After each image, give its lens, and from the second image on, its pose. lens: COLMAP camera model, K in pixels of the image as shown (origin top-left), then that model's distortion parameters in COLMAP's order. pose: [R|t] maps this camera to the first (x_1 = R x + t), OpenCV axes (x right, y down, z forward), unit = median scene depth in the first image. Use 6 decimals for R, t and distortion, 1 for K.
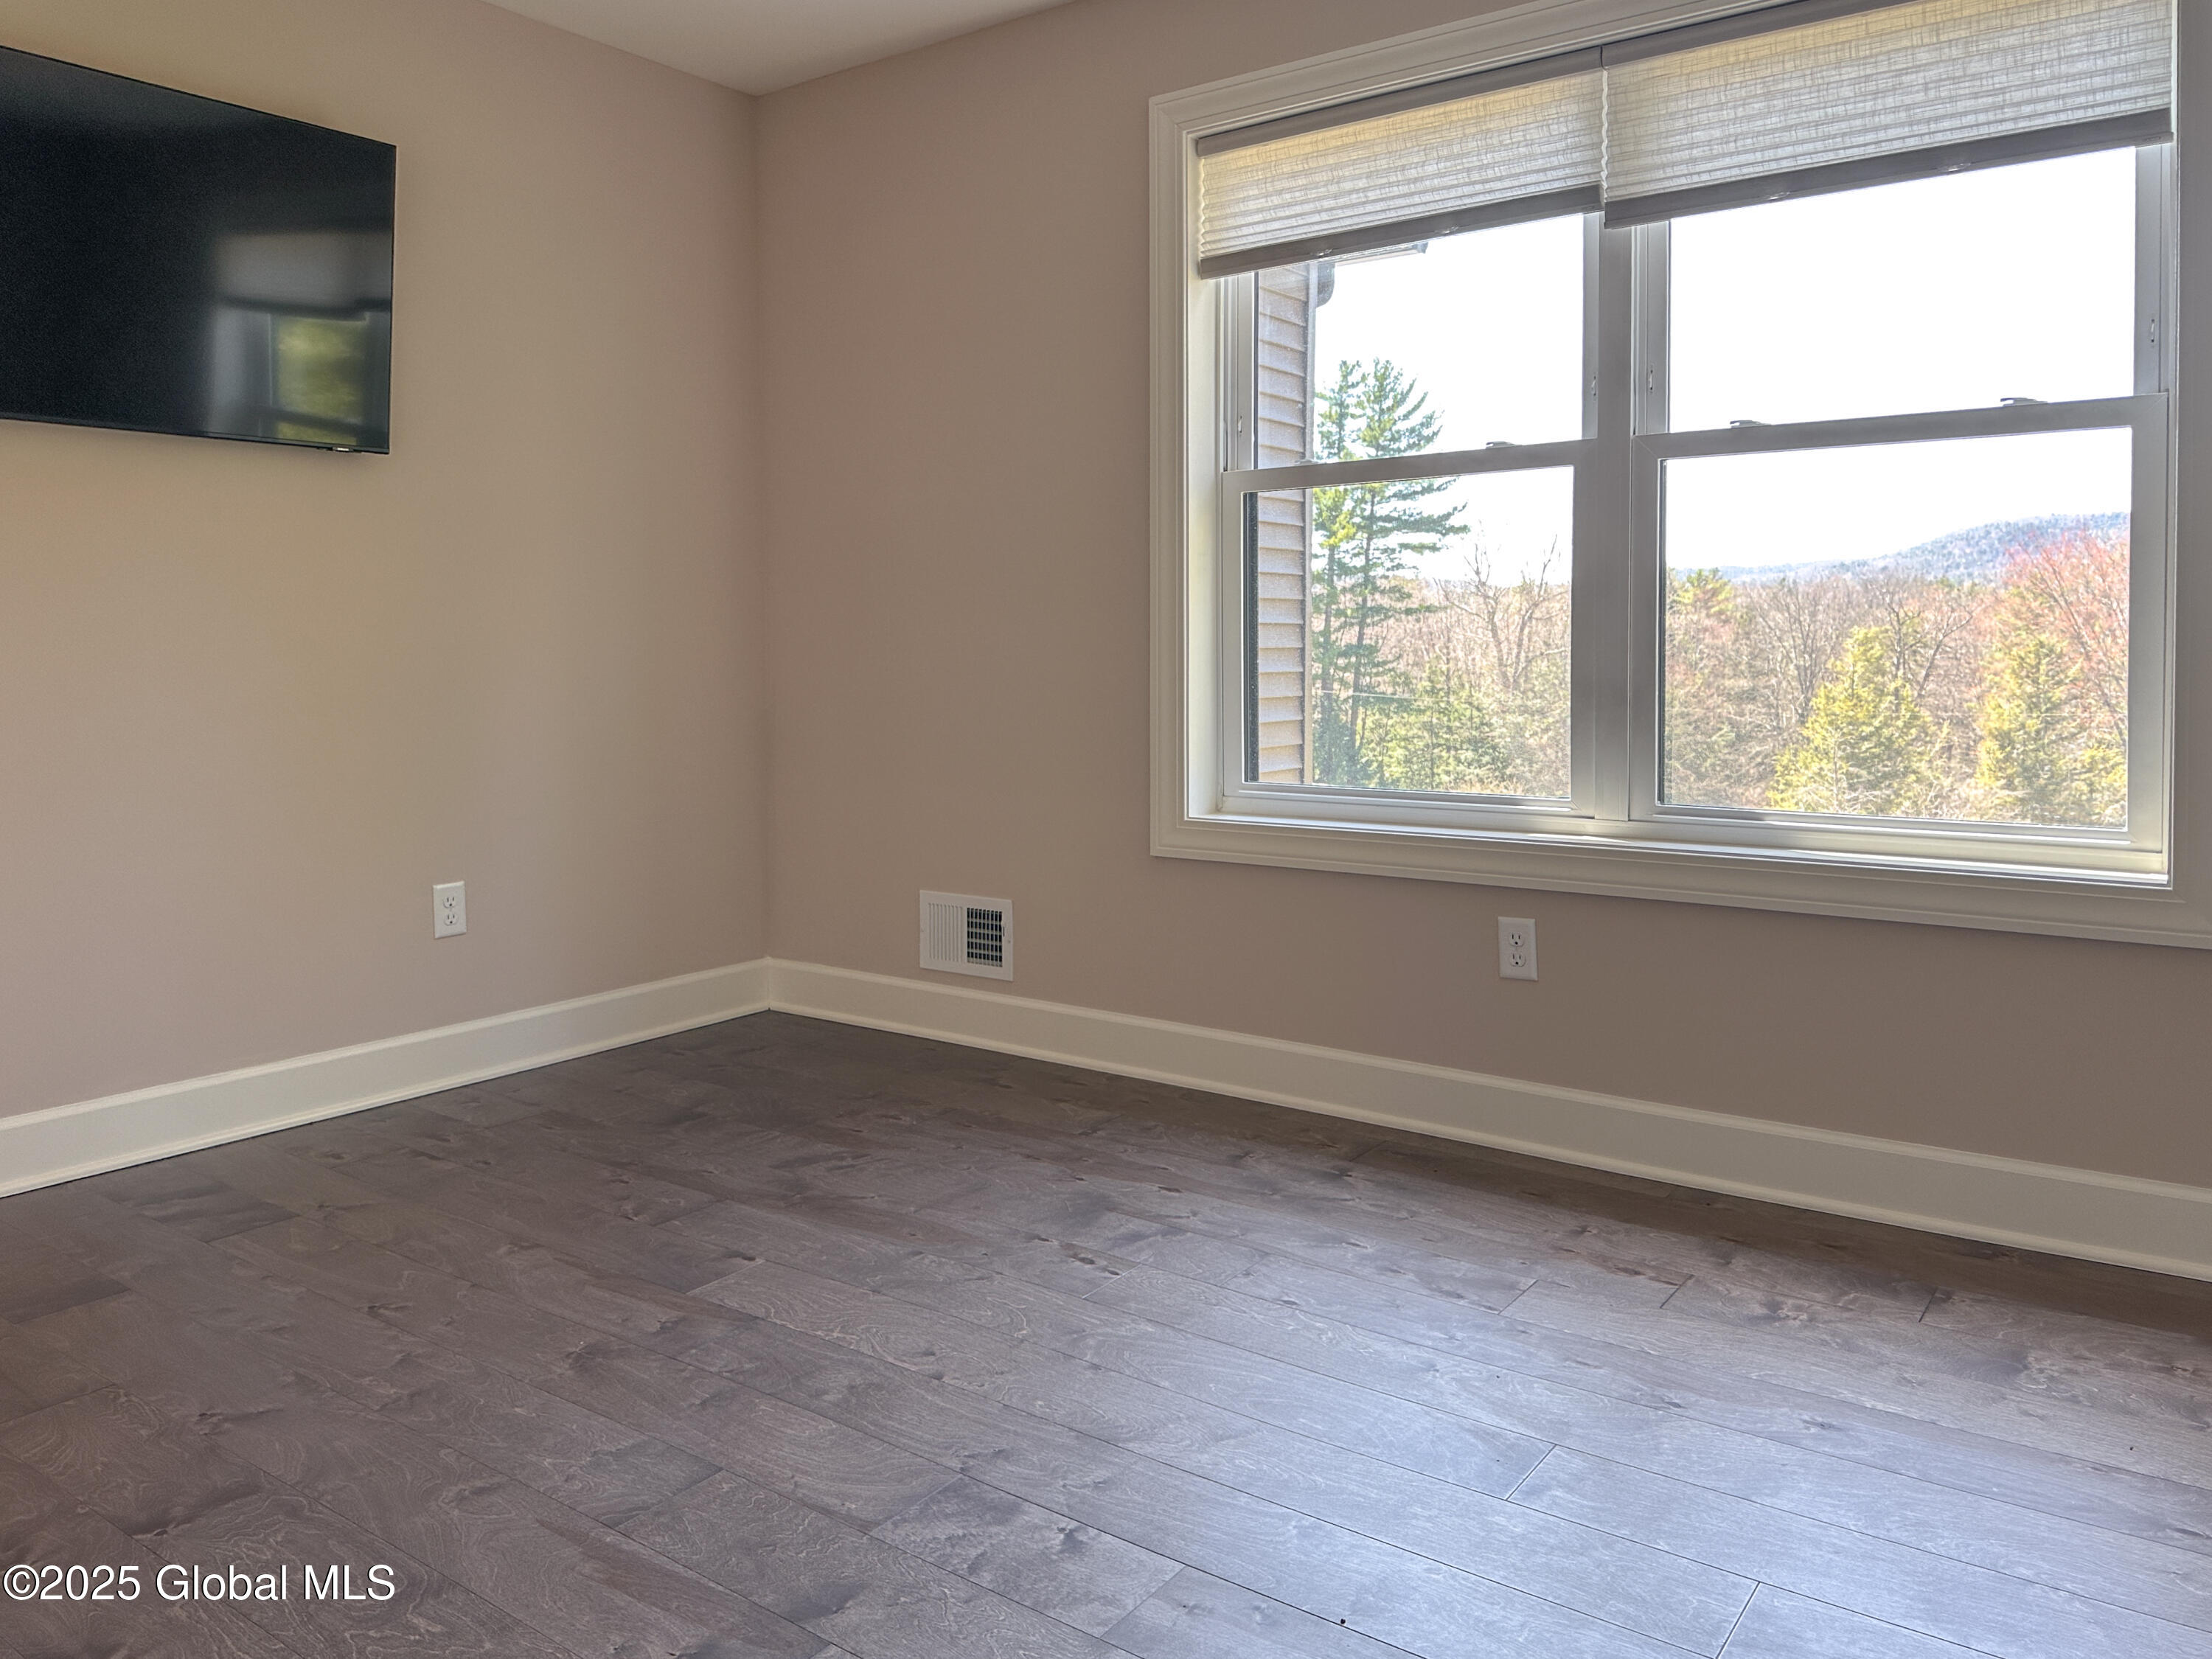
lens RADIAL K [[1565.3, 0, 1097.1], [0, 1565.3, 806.9], [0, 0, 1]] dist [0.065092, -0.079914]
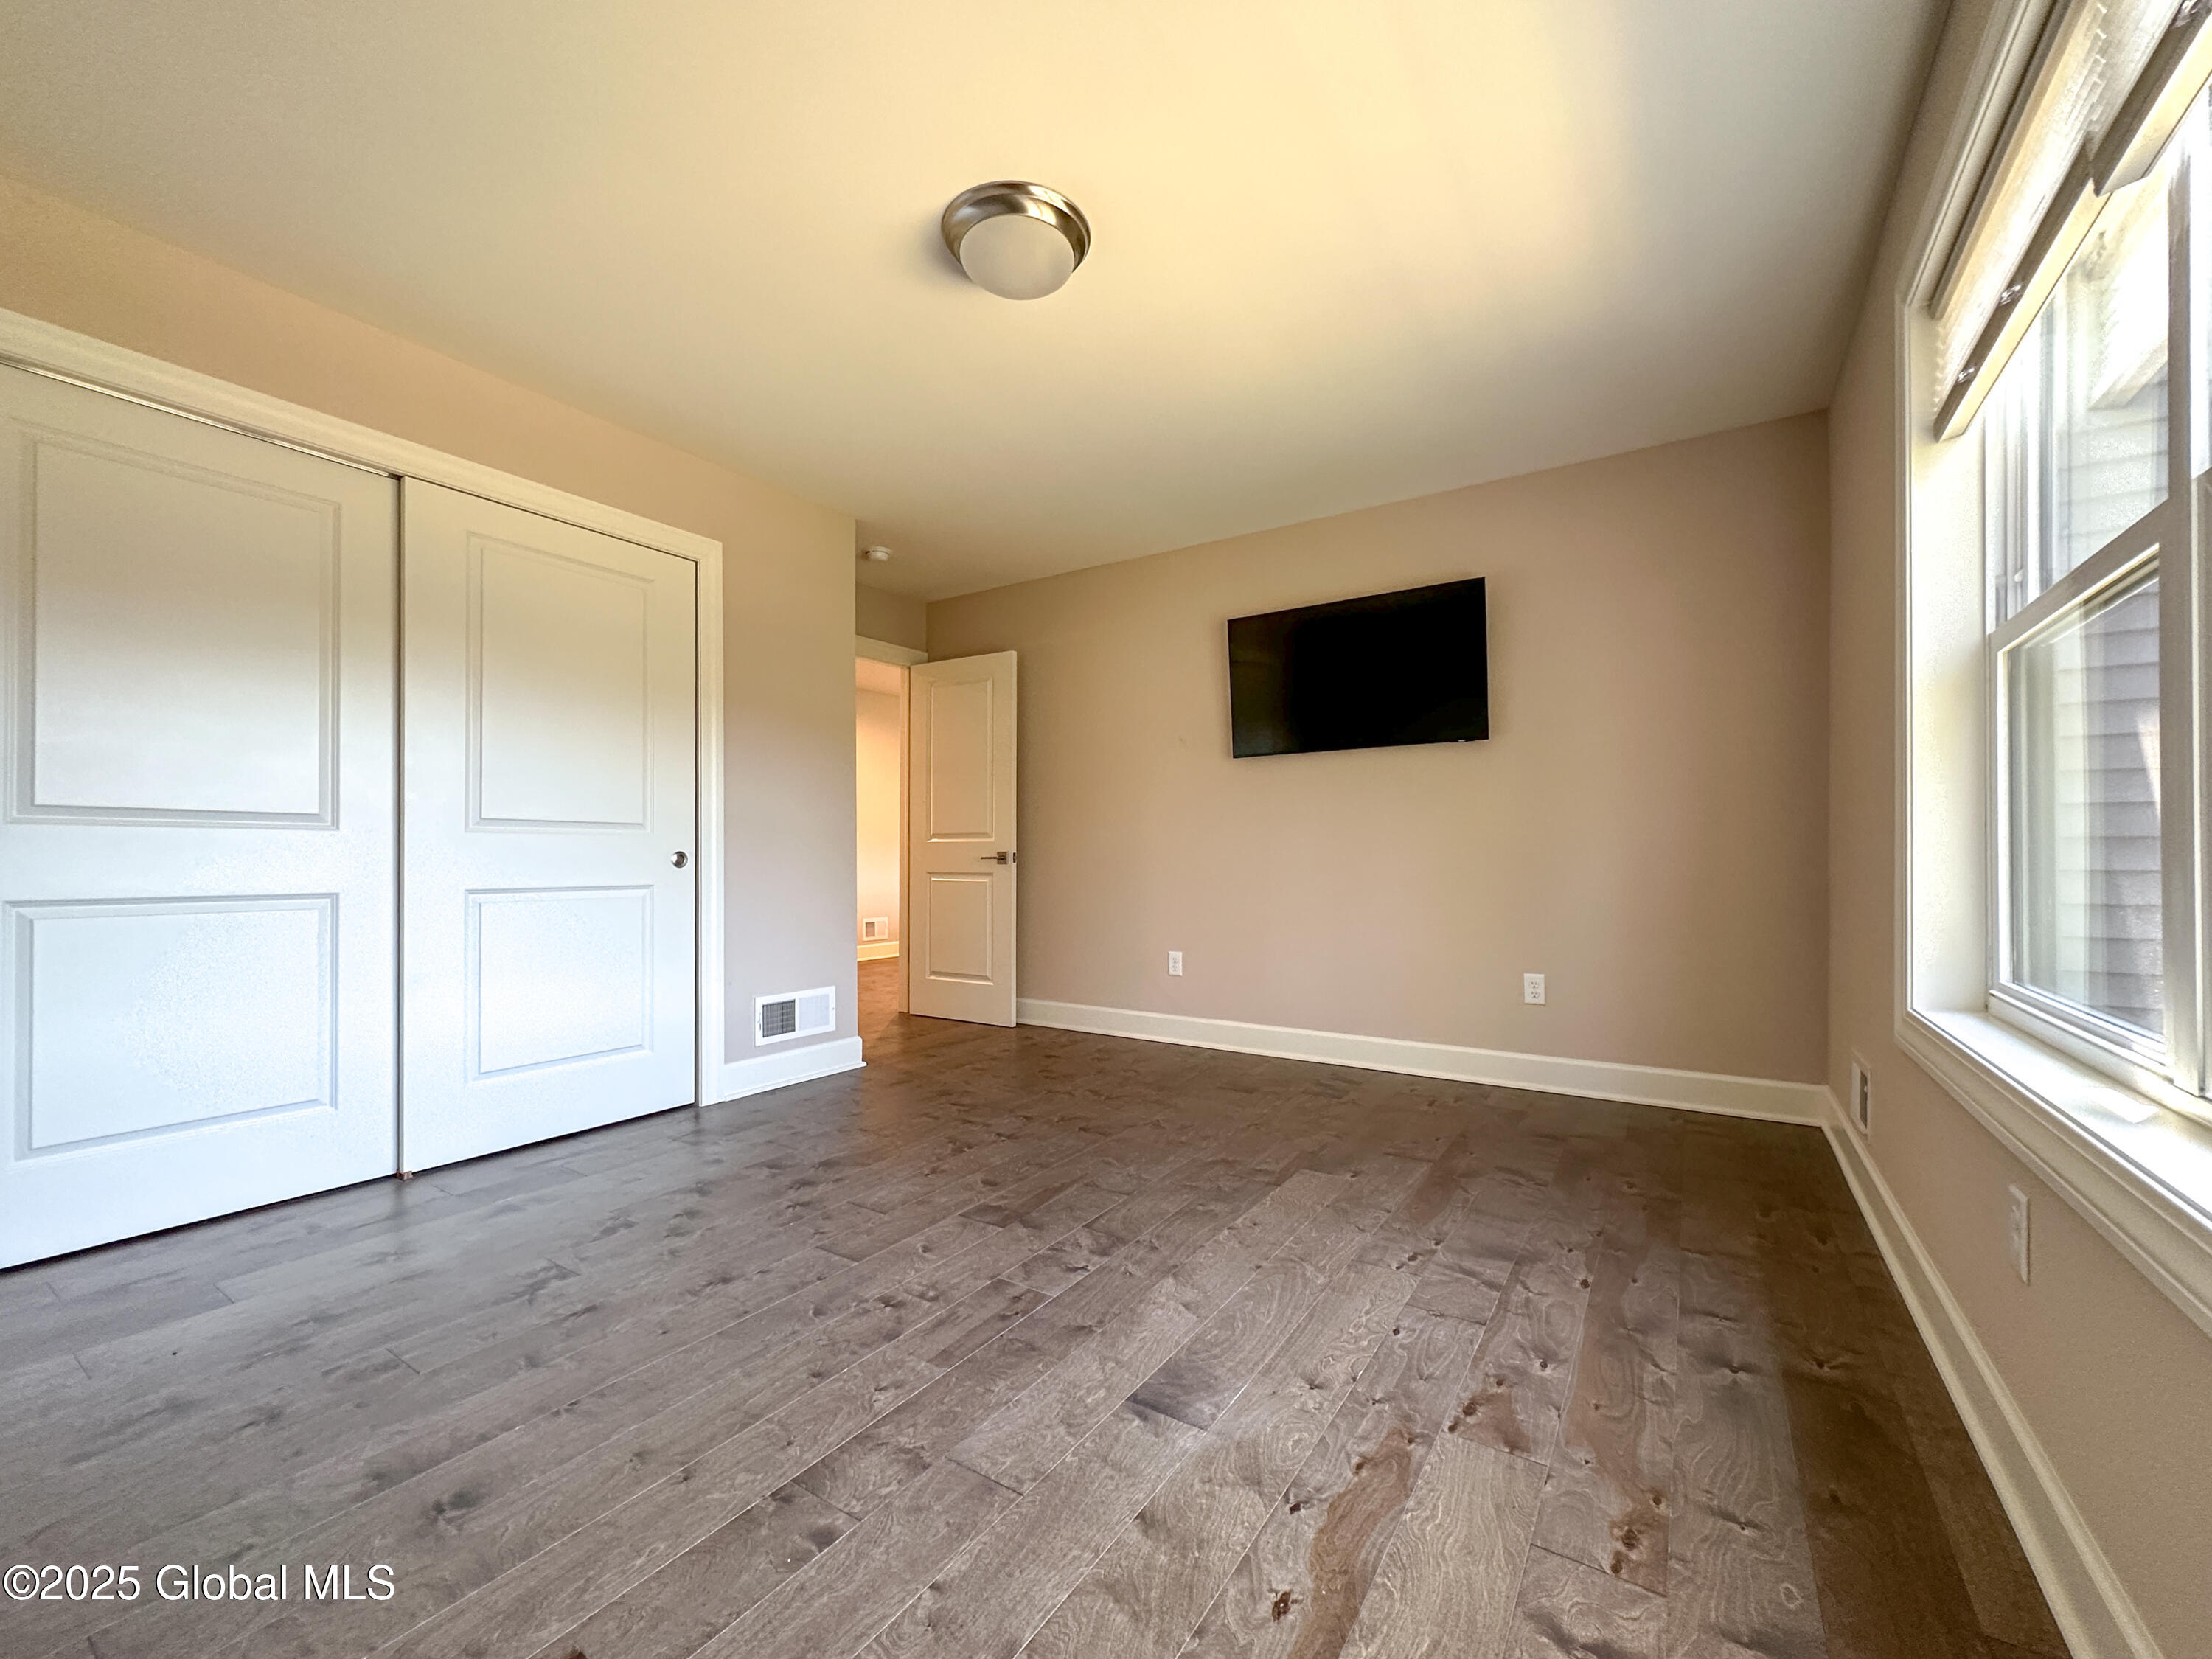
lens RADIAL K [[894.4, 0, 1127.8], [0, 894.4, 845.8], [0, 0, 1]] dist [0.001411, 0.000150]
pose [[0.080349, -0.002423, -0.996764, 0.803879], [-0.102237, 0.994703, -0.010659, -0.054790], [0.991510, 0.102762, 0.079676, 0.639598]]
